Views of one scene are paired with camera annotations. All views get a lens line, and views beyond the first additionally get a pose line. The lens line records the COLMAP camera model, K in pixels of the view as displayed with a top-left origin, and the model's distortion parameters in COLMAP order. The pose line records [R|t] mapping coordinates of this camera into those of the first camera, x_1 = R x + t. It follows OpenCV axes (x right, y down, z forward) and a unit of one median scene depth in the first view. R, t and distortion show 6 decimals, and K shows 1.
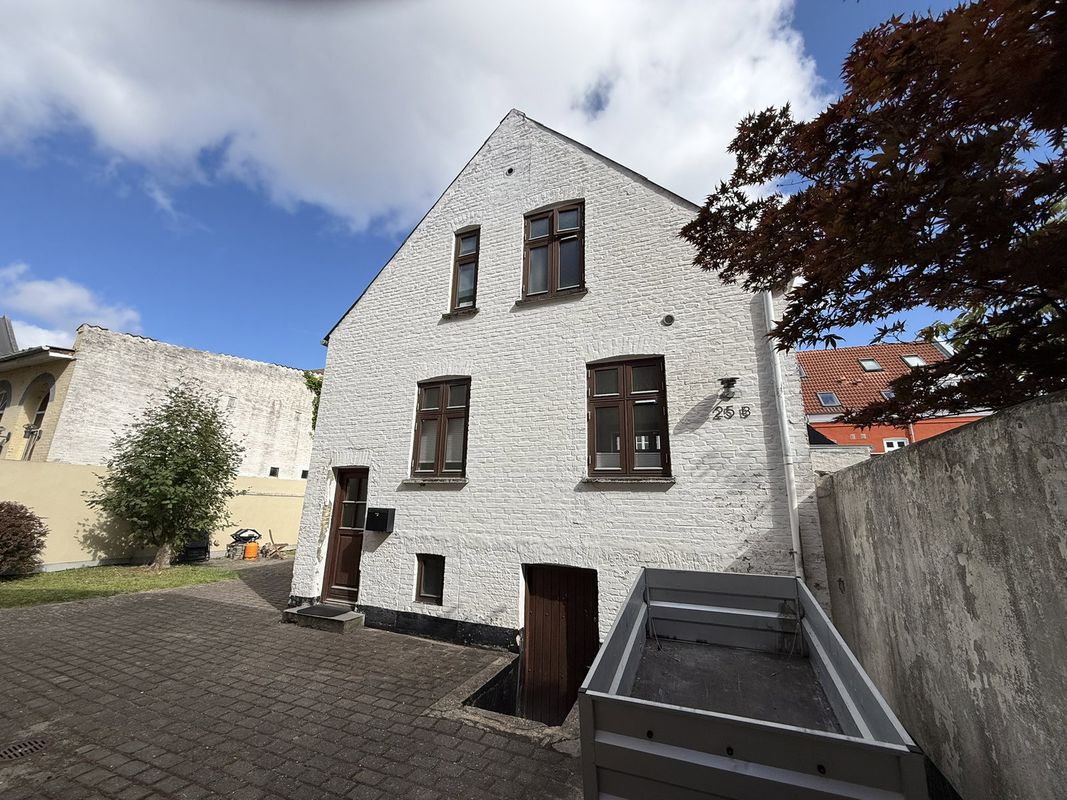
lens RADIAL K [[423.2, 0, 530.3], [0, 423.2, 400.6], [0, 0, 1]] dist [-0.000295, -0.000166]
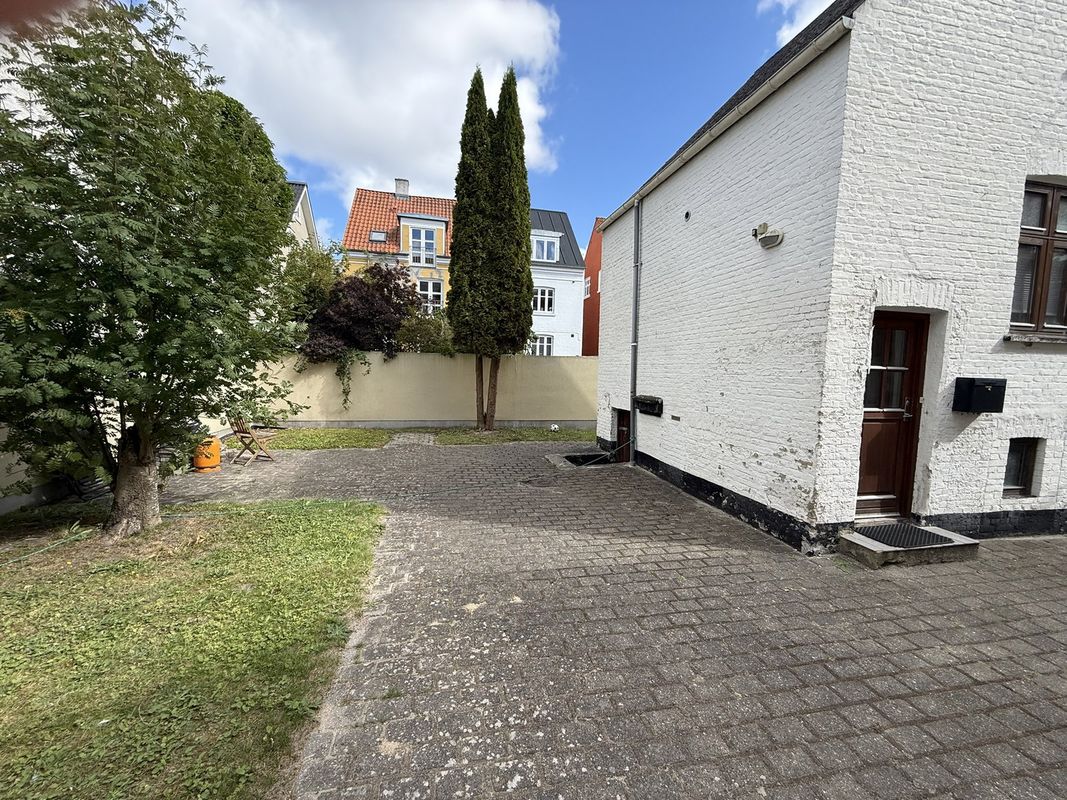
lens RADIAL K [[423.2, 0, 530.3], [0, 423.2, 400.6], [0, 0, 1]] dist [-0.000295, -0.000166]
pose [[0.820879, -0.051932, 0.568735, -1.569550], [-0.143153, 0.945354, 0.292940, 0.239399], [-0.552869, -0.321884, 0.768587, 1.068263]]
